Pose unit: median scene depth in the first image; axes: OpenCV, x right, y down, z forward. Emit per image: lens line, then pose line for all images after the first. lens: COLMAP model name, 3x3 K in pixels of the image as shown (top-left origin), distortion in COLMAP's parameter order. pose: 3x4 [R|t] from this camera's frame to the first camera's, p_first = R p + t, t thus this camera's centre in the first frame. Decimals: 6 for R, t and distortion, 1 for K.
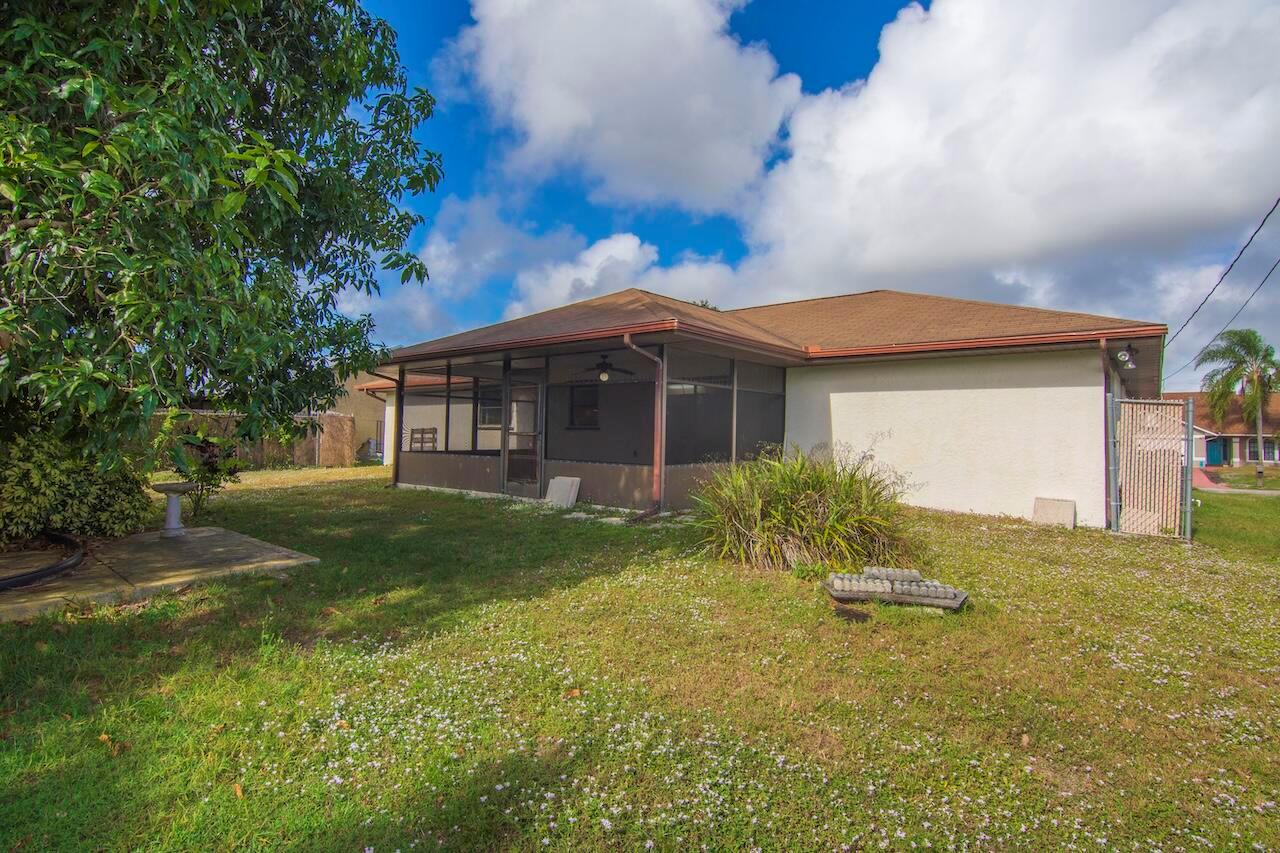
lens RADIAL K [[624.1, 0, 647.1], [0, 624.1, 432.9], [0, 0, 1]] dist [-0.012000, 0.000838]
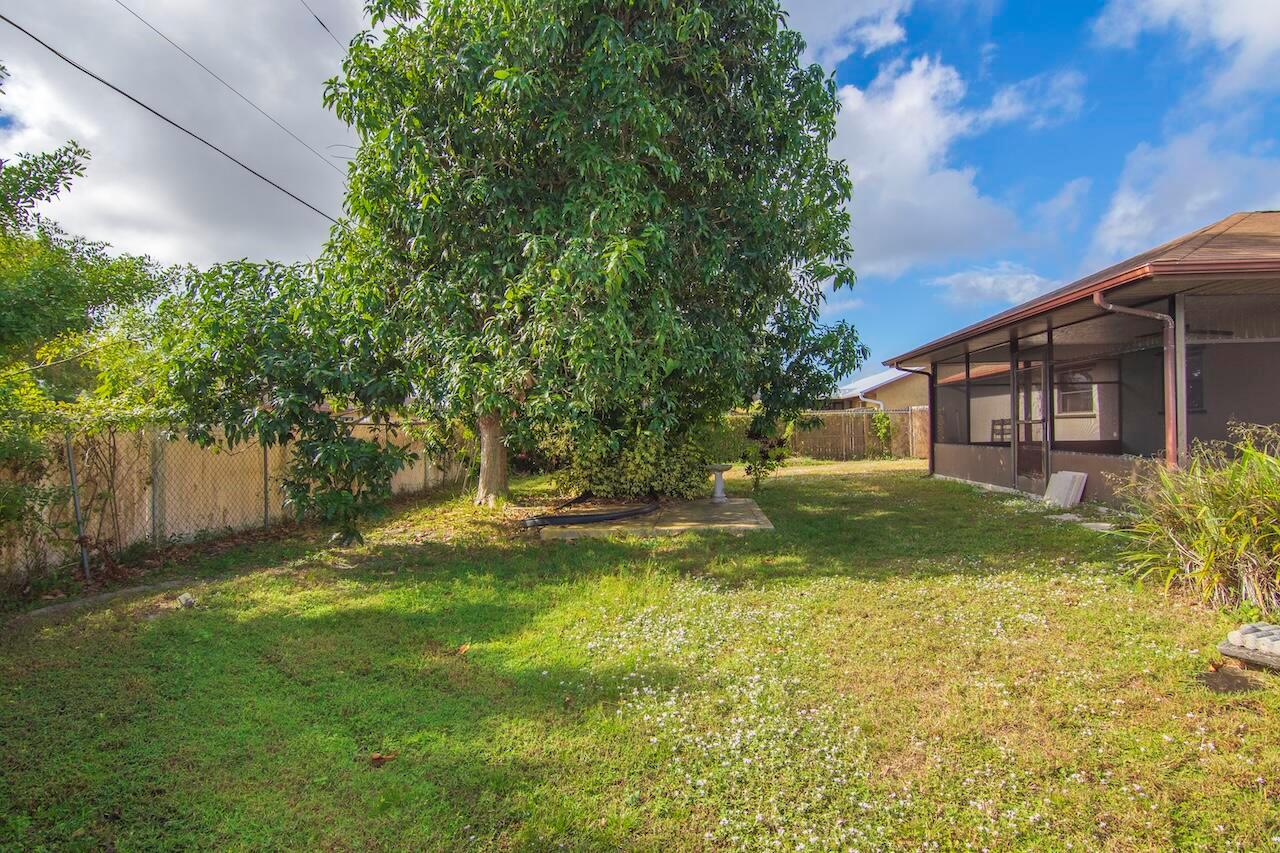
lens RADIAL K [[624.1, 0, 653.4], [0, 624.1, 426.3], [0, 0, 1]] dist [-0.012000, 0.000838]
pose [[0.560016, -0.025370, -0.828094, 0.241839], [0.024344, 0.999603, -0.014161, 0.007791], [0.828124, -0.012229, 0.560411, 0.064167]]
